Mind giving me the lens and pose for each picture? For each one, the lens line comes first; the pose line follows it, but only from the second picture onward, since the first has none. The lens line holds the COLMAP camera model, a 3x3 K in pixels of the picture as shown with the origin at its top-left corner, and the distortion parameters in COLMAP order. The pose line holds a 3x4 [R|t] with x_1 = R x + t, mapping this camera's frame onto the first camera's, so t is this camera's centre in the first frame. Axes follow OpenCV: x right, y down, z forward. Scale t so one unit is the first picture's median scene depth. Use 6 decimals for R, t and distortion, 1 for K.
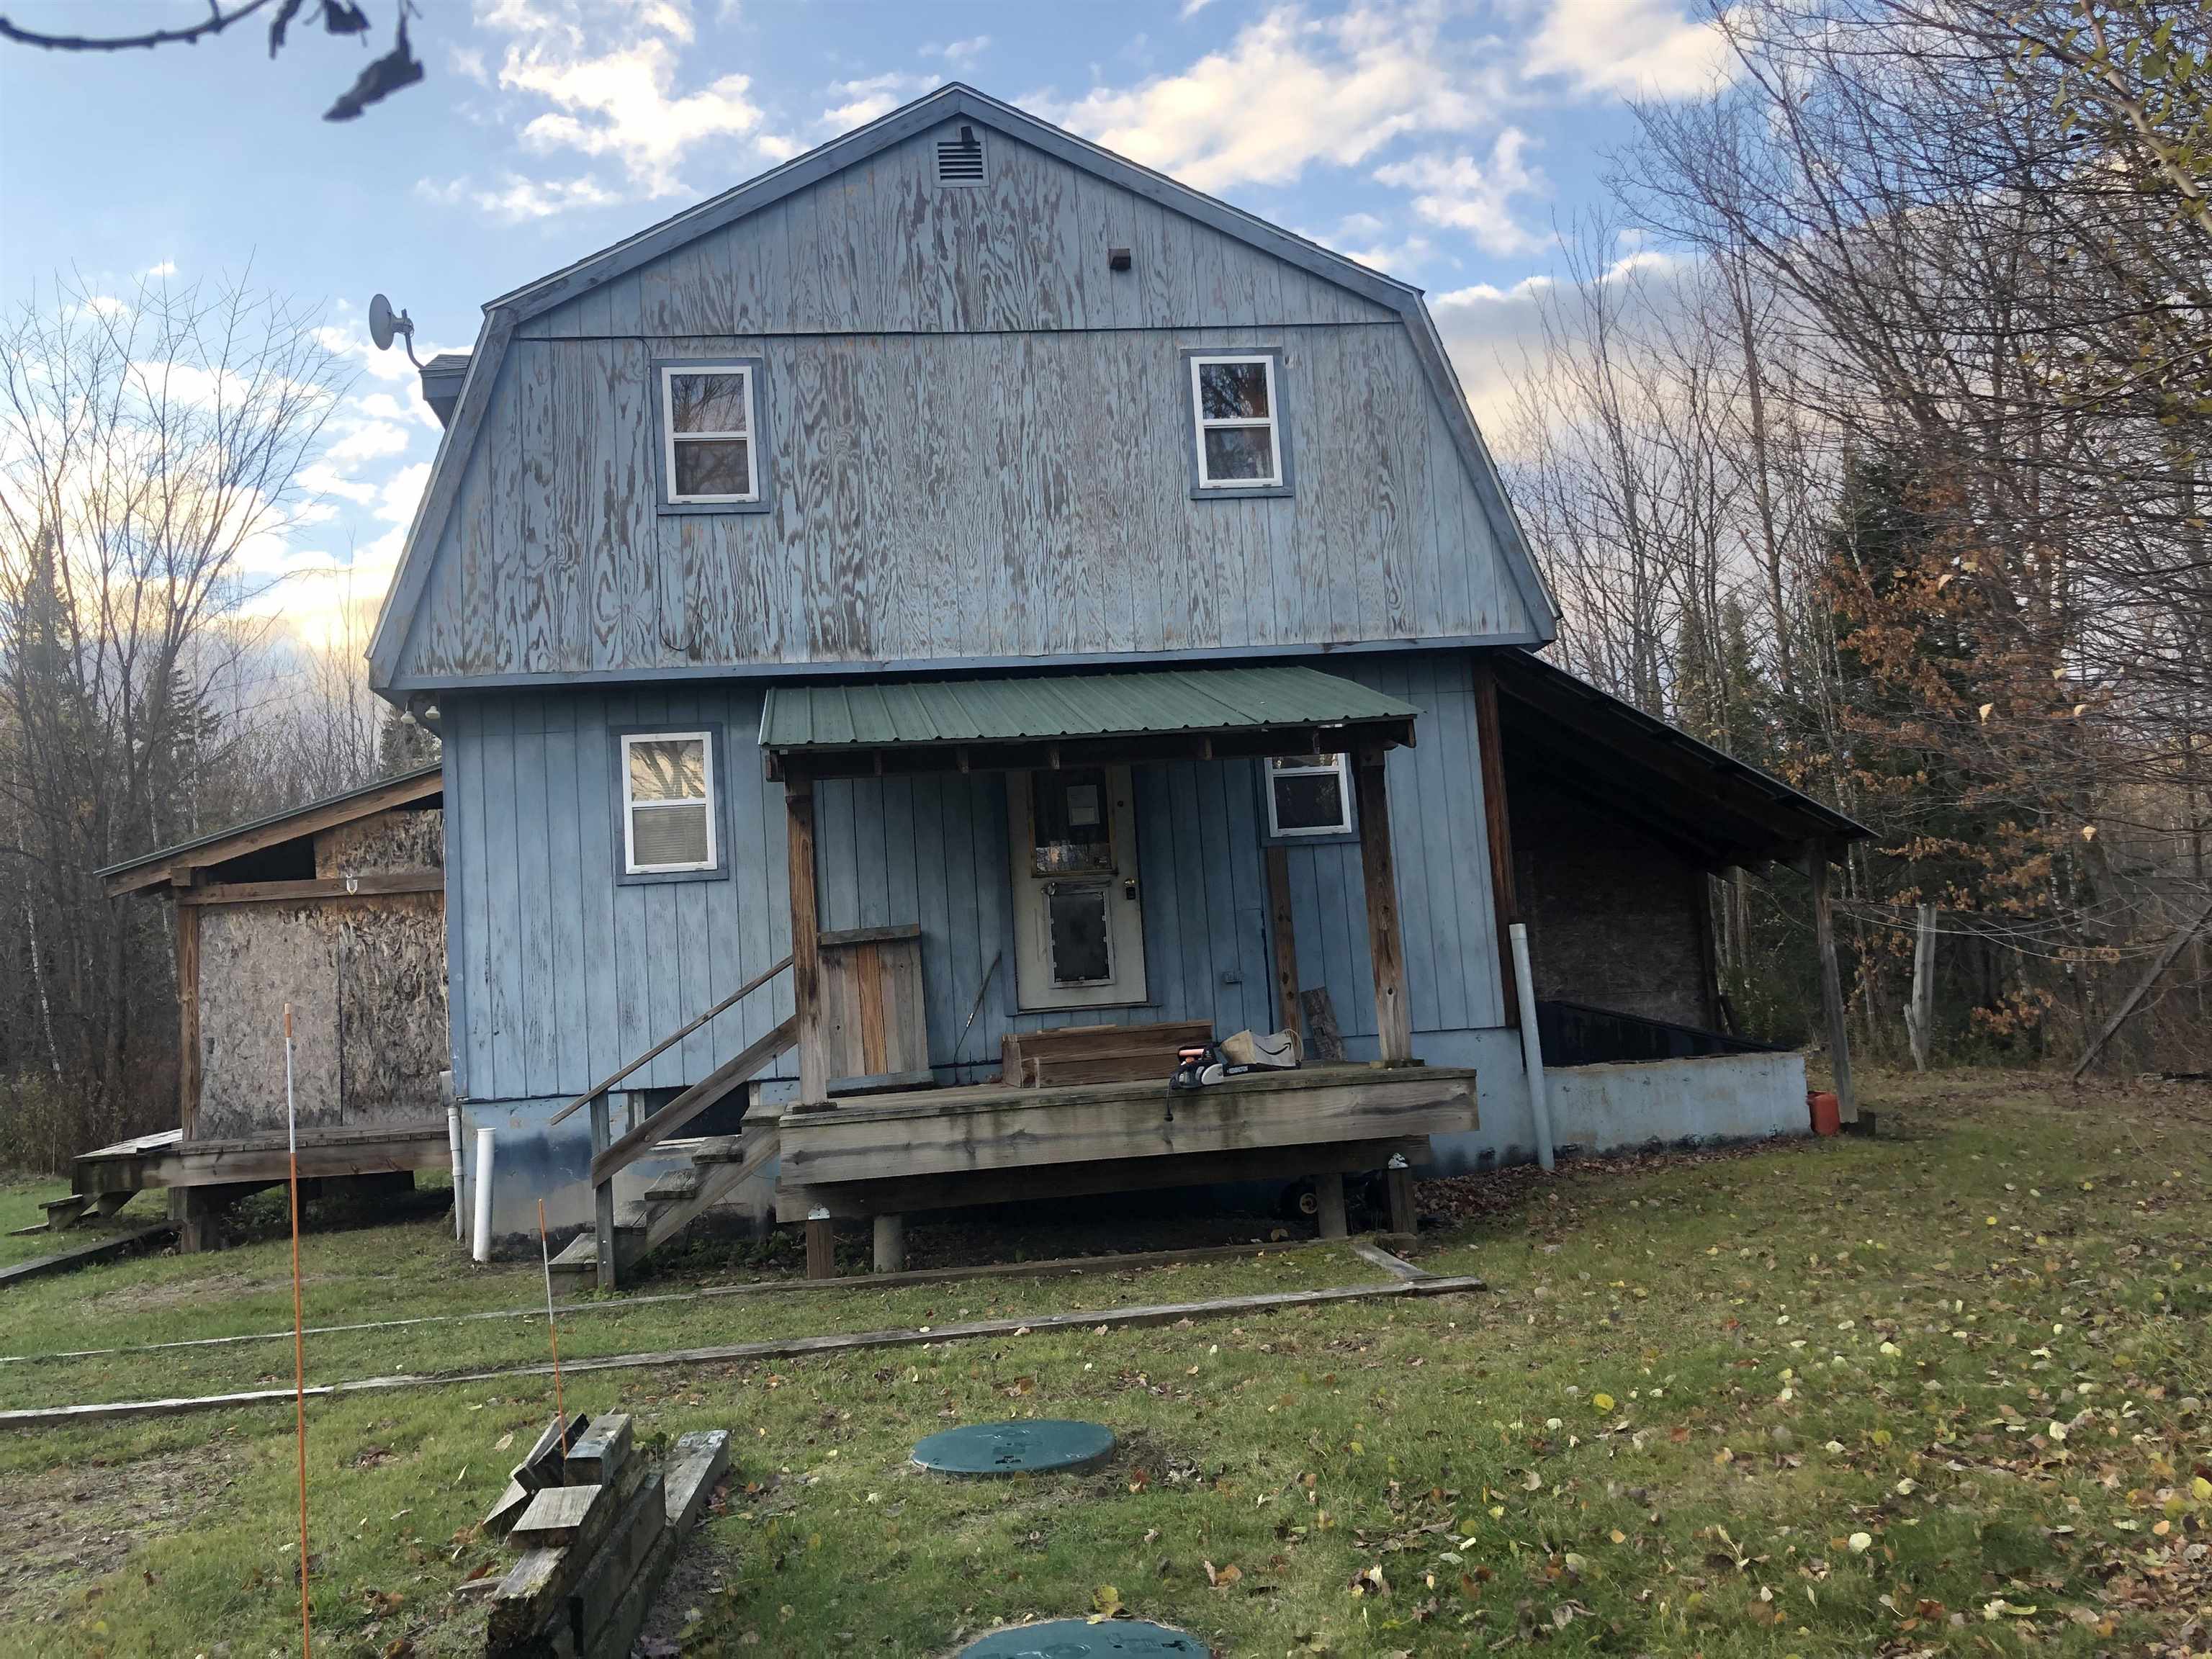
lens RADIAL K [[1829.4, 0, 1106.0], [0, 1829.4, 829.5], [0, 0, 1]] dist [-0.058166, -0.003785]
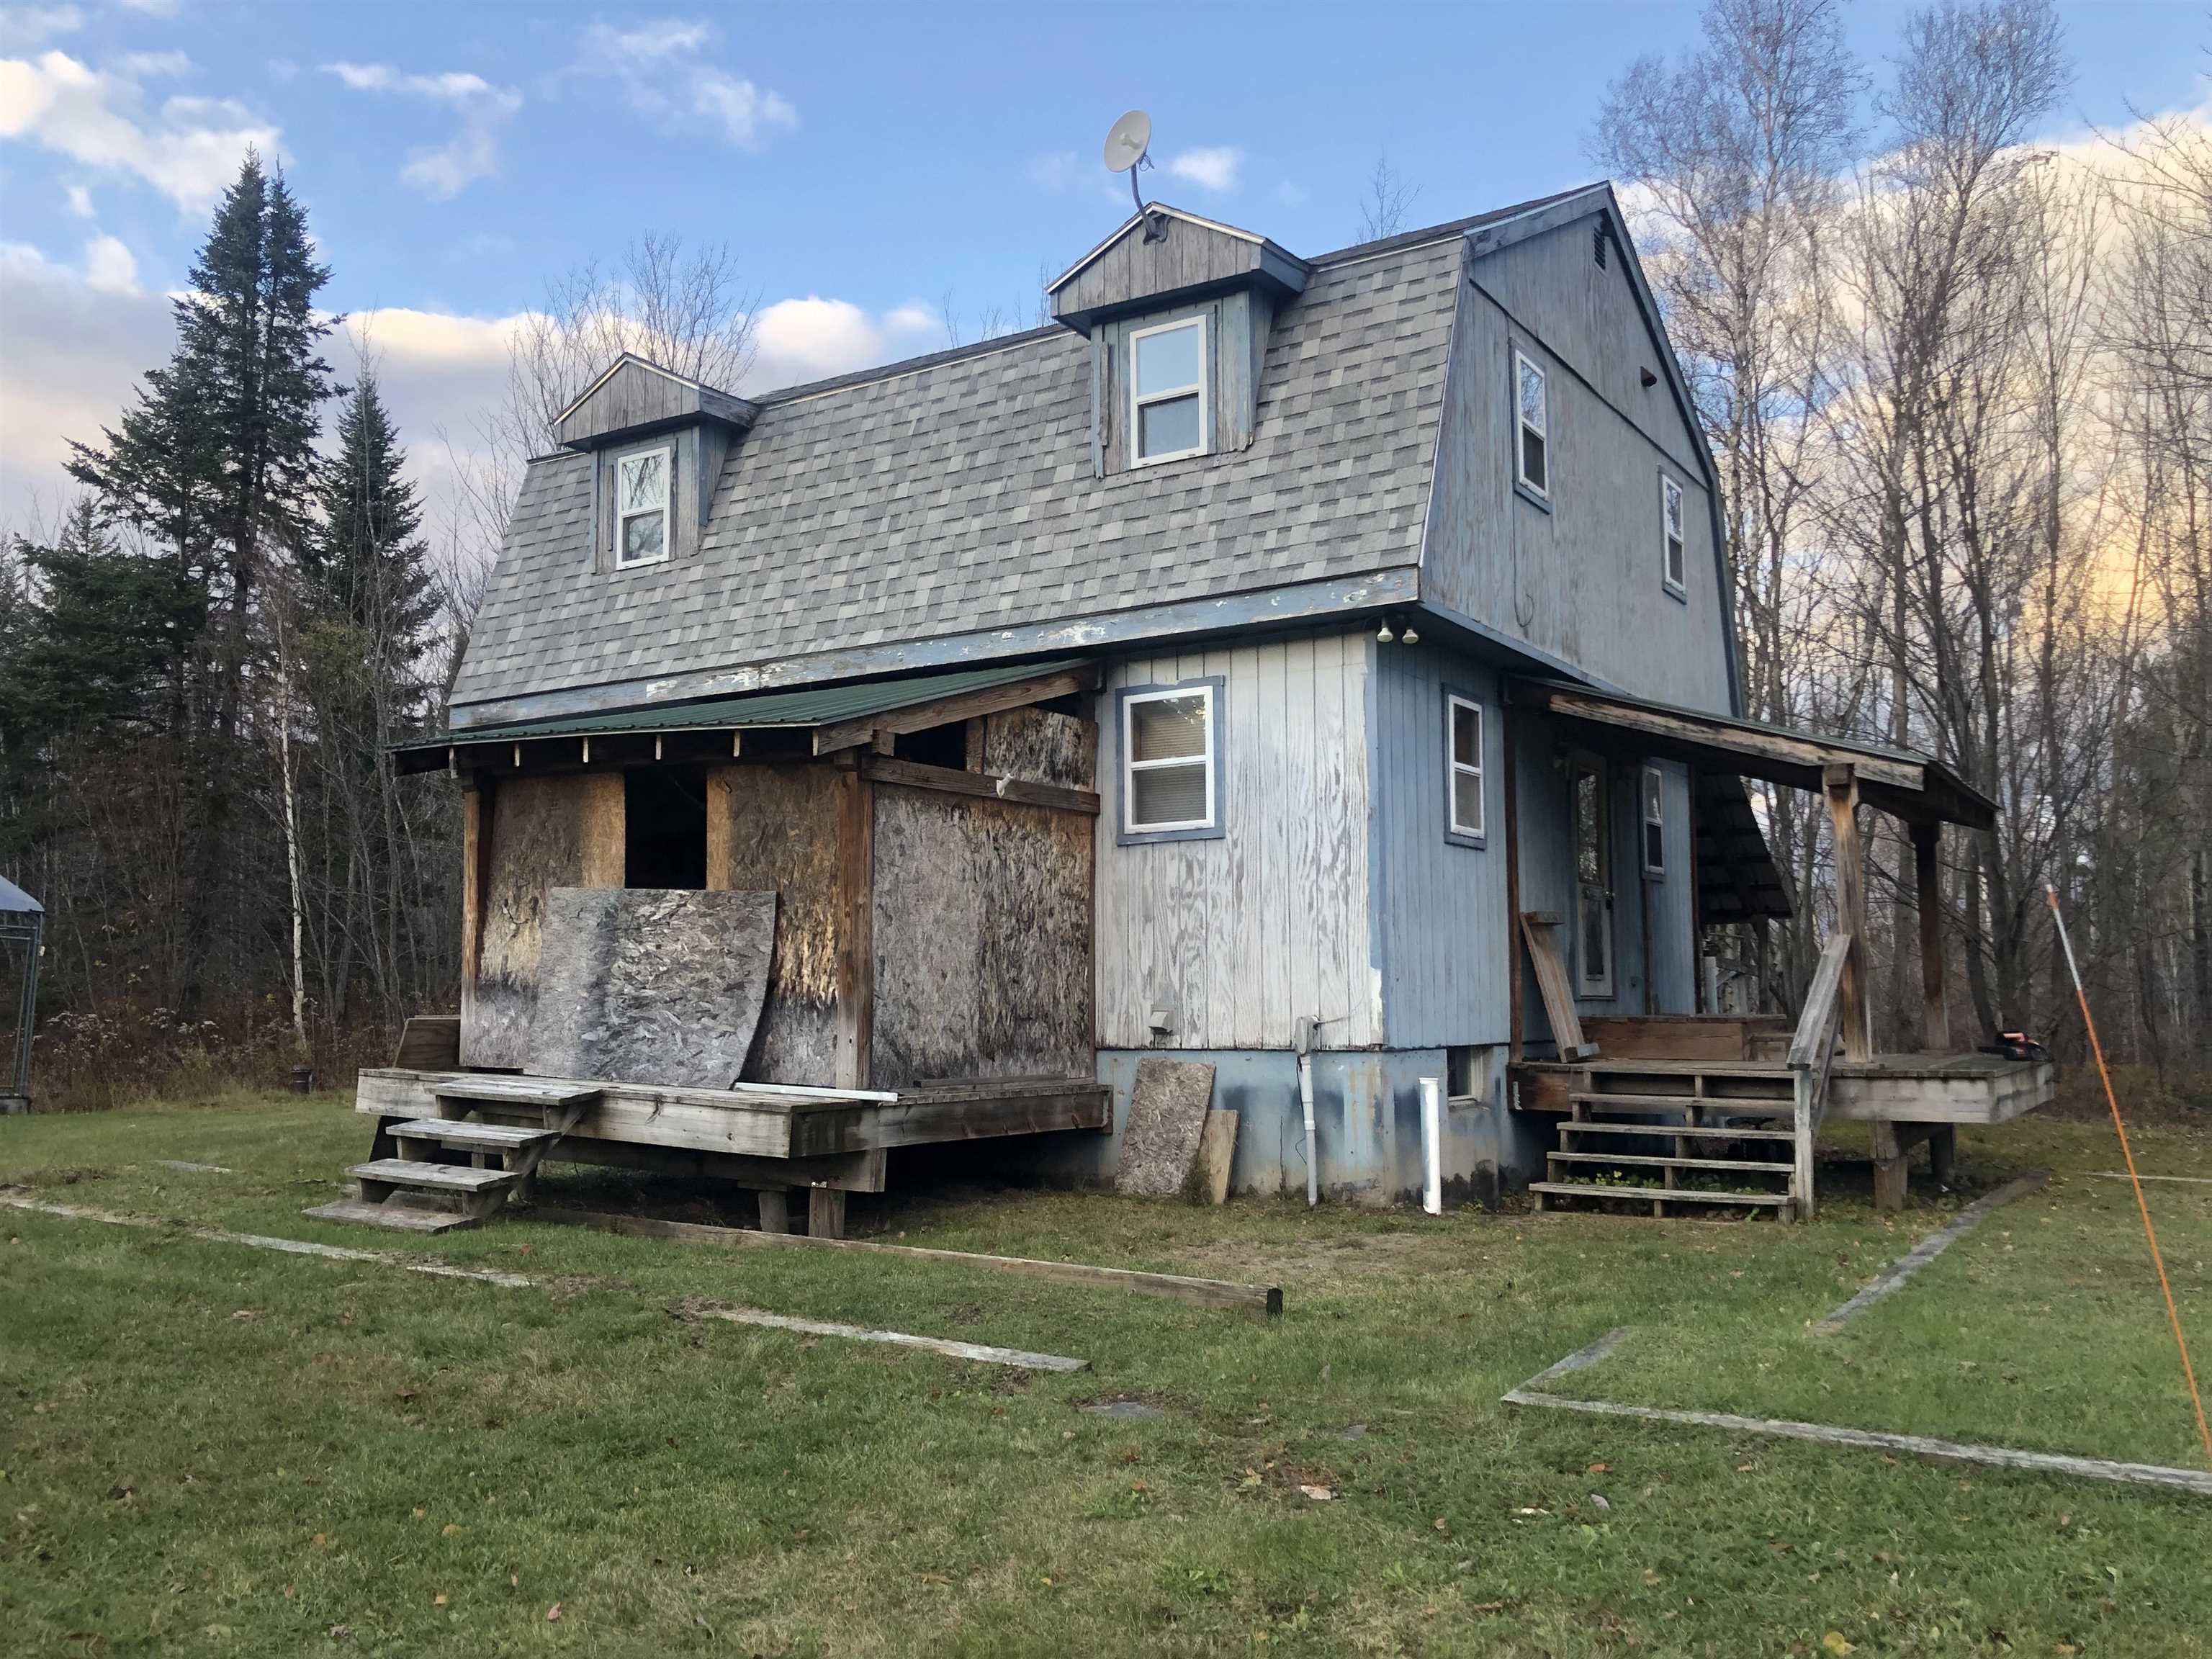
lens RADIAL K [[1828.6, 0, 1106.0], [0, 1828.6, 829.5], [0, 0, 1]] dist [-0.000149, -0.000245]
pose [[0.689773, 0.141917, 0.709981, -0.982762], [-0.120826, 0.989414, -0.080385, 0.112522], [-0.713873, -0.030337, 0.699618, 0.380697]]
